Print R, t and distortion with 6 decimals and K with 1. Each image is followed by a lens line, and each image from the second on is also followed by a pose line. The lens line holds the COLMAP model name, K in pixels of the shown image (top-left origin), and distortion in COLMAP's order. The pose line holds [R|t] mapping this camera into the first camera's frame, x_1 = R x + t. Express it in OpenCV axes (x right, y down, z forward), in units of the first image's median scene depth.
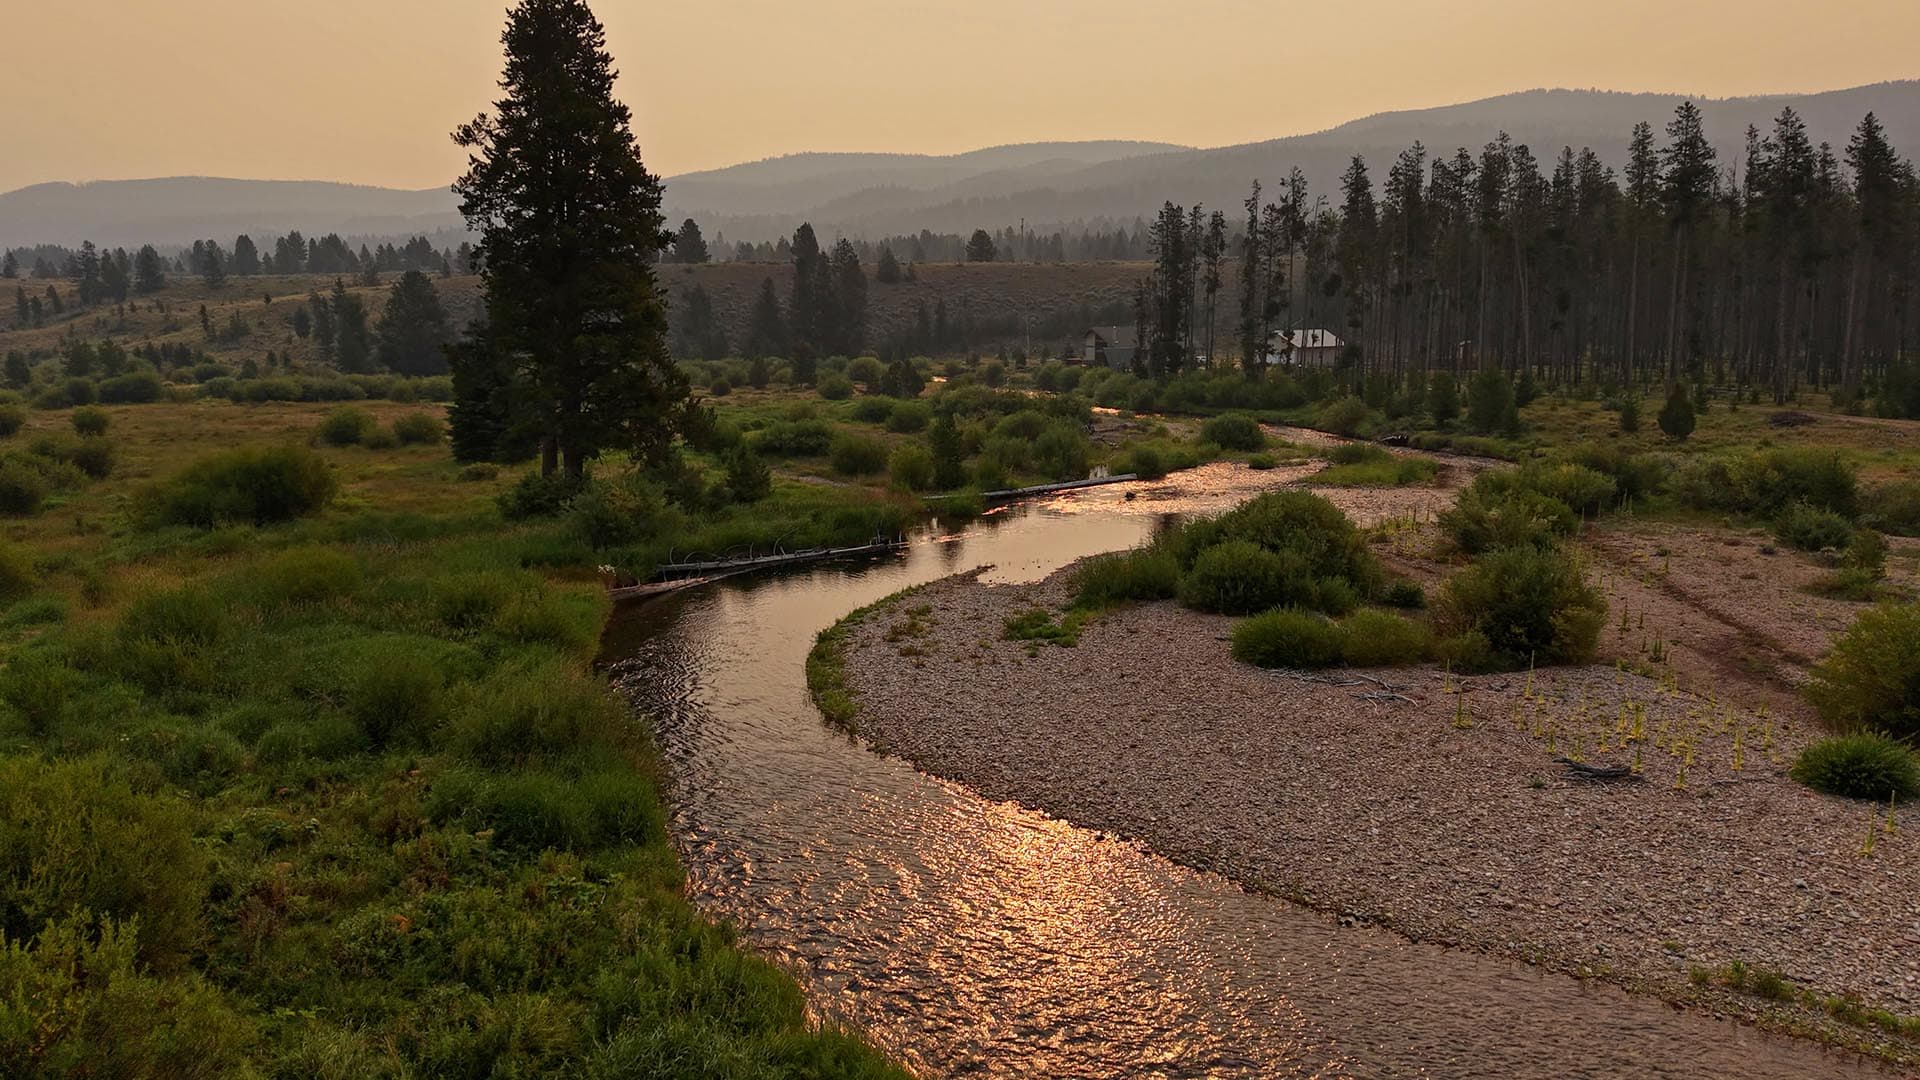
lens RADIAL K [[1366.8, 0, 952.7], [0, 1366.8, 547.5], [0, 0, 1]] dist [0.063496, -0.095142]
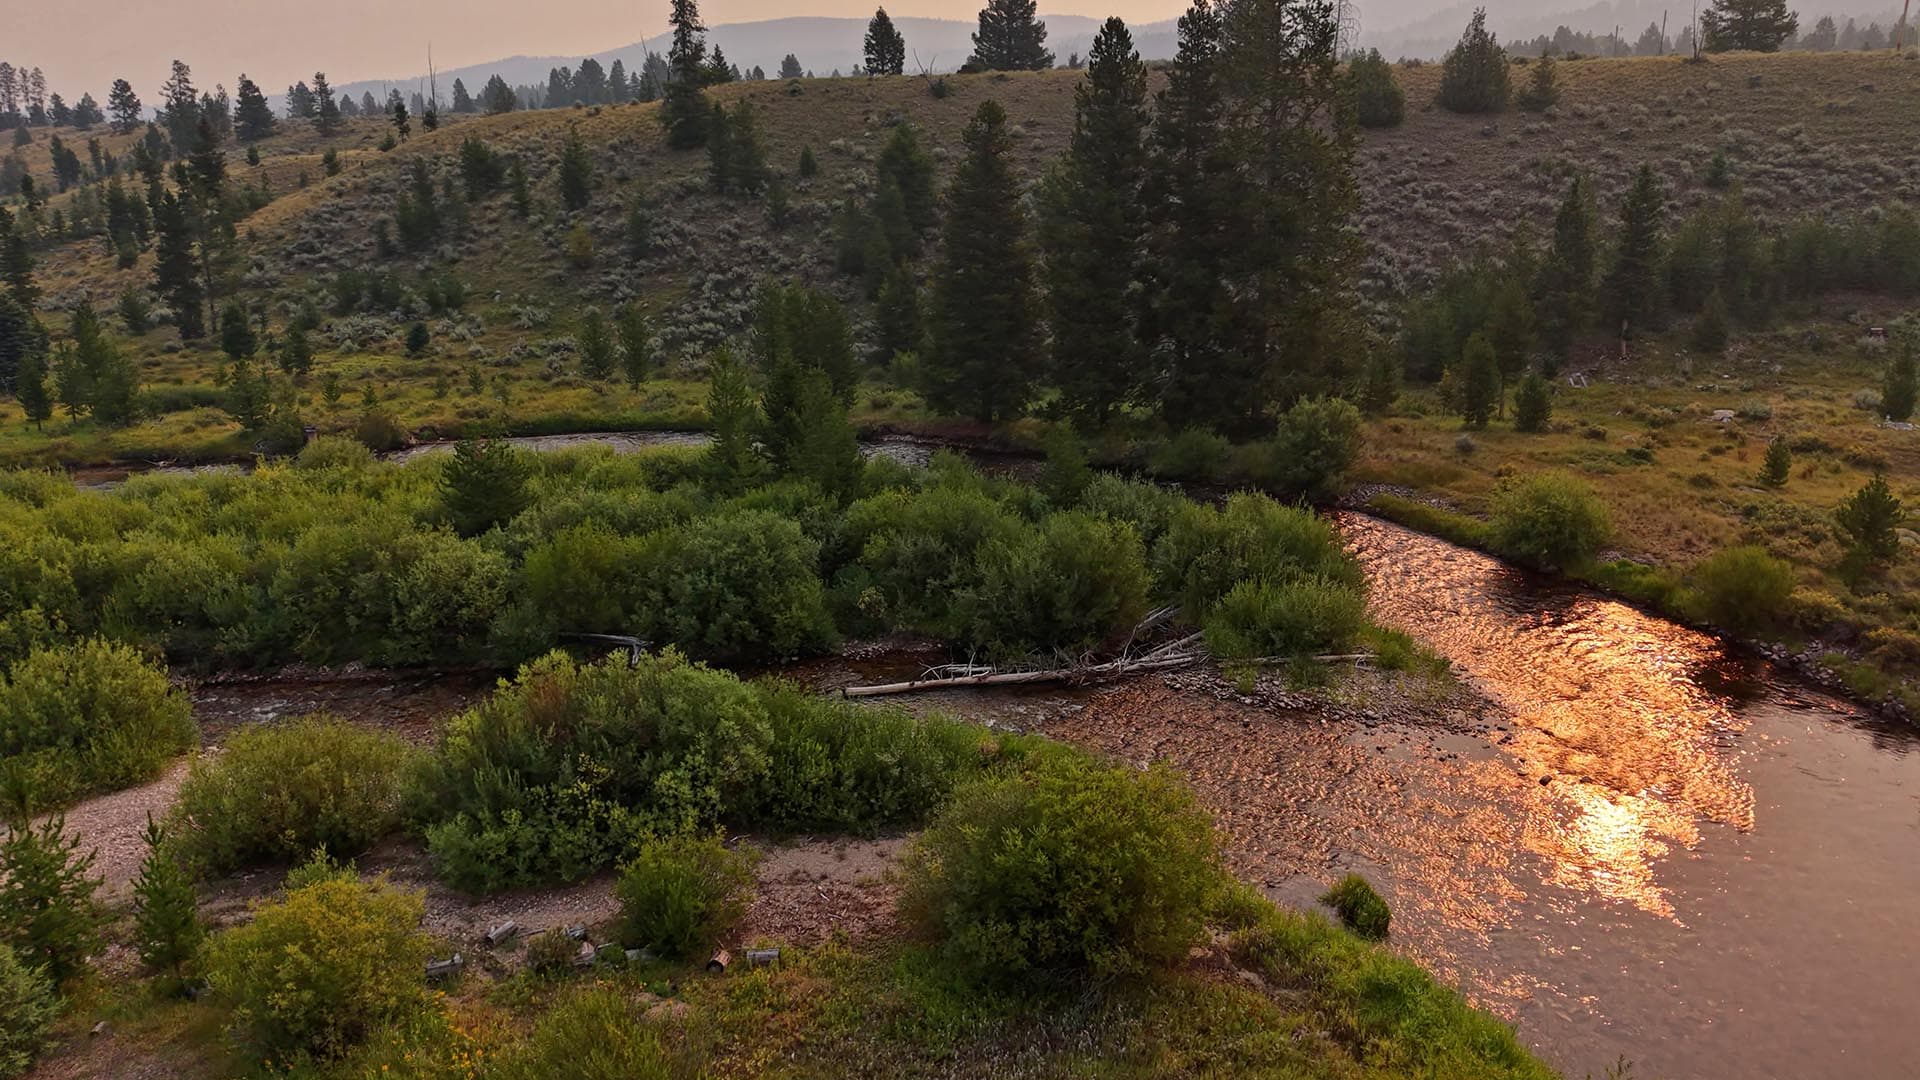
lens RADIAL K [[1366.8, 0, 952.7], [0, 1366.8, 547.5], [0, 0, 1]] dist [0.063496, -0.095142]
pose [[0.918701, 0.108019, -0.379896, -0.022990], [-0.064032, 0.989883, 0.126612, -0.123246], [0.389729, -0.091993, 0.916323, 0.633533]]
